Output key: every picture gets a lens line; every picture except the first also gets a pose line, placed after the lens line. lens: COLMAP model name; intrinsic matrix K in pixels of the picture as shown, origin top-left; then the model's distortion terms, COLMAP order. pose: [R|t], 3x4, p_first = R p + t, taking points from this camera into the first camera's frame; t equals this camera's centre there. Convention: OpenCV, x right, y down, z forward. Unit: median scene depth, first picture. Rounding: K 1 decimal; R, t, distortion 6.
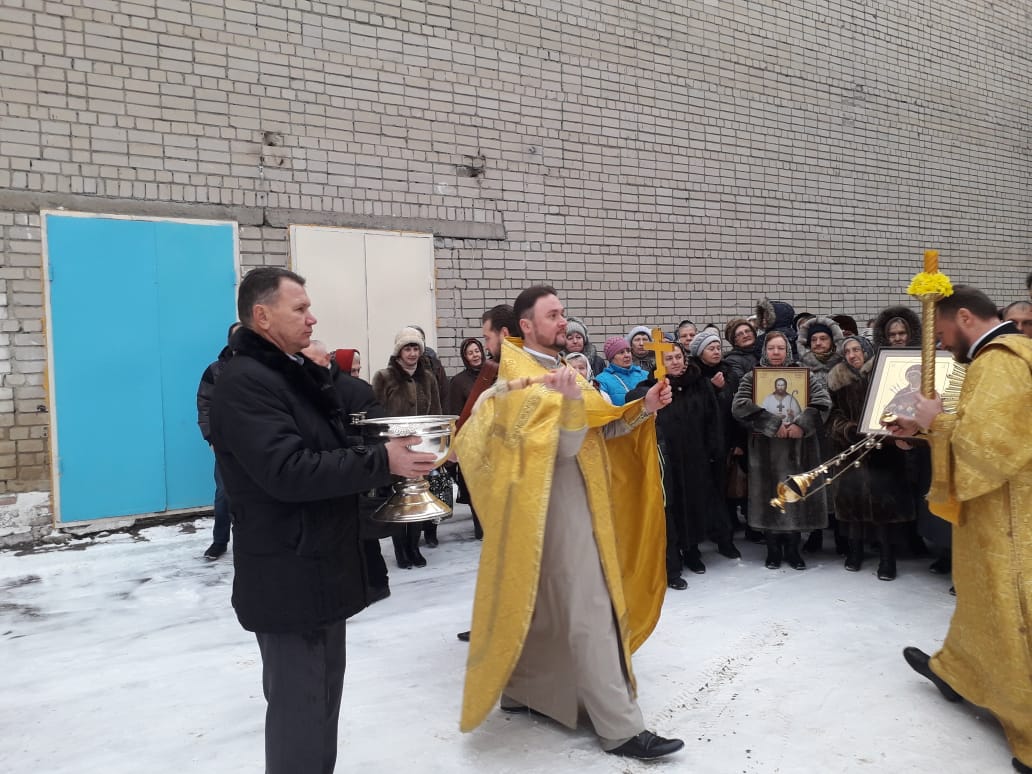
lens RADIAL K [[834.4, 0, 497.4], [0, 834.4, 396.3], [0, 0, 1]] dist [0.085352, -0.161667]
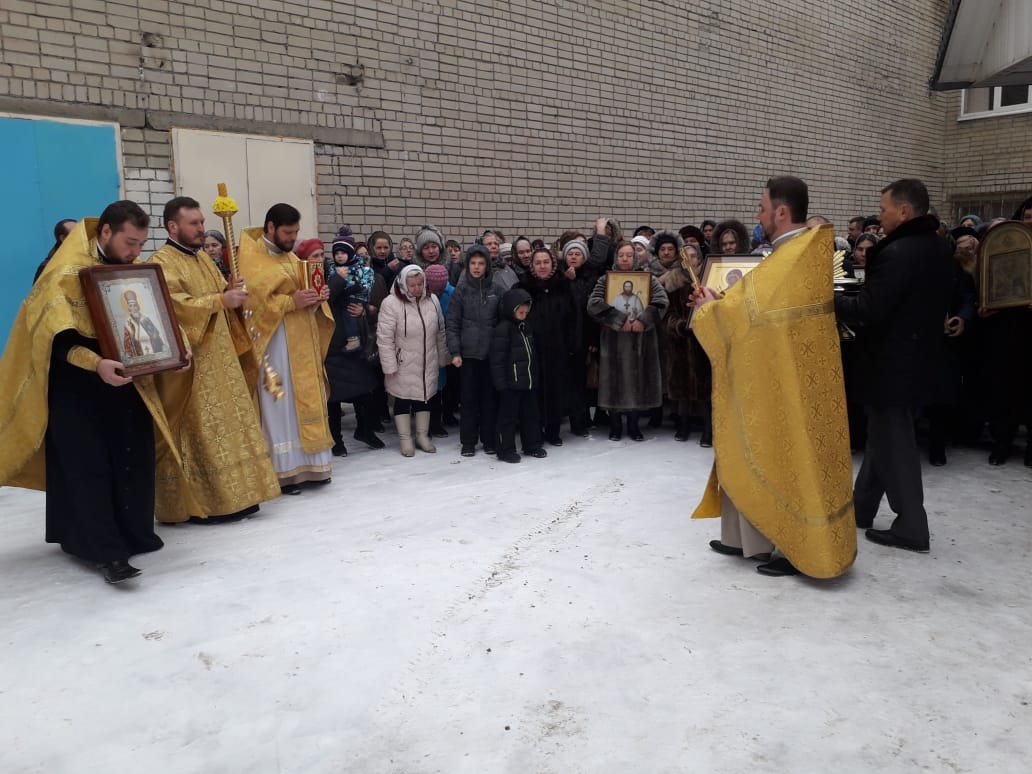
lens RADIAL K [[863.0, 0, 510.7], [0, 863.0, 388.8], [0, 0, 1]] dist [-0.002344, 0.007338]
pose [[0.986431, -0.009747, 0.163887, -0.013814], [-0.005102, 0.995935, 0.089935, 0.012569], [-0.164098, -0.089551, 0.982371, -0.102287]]
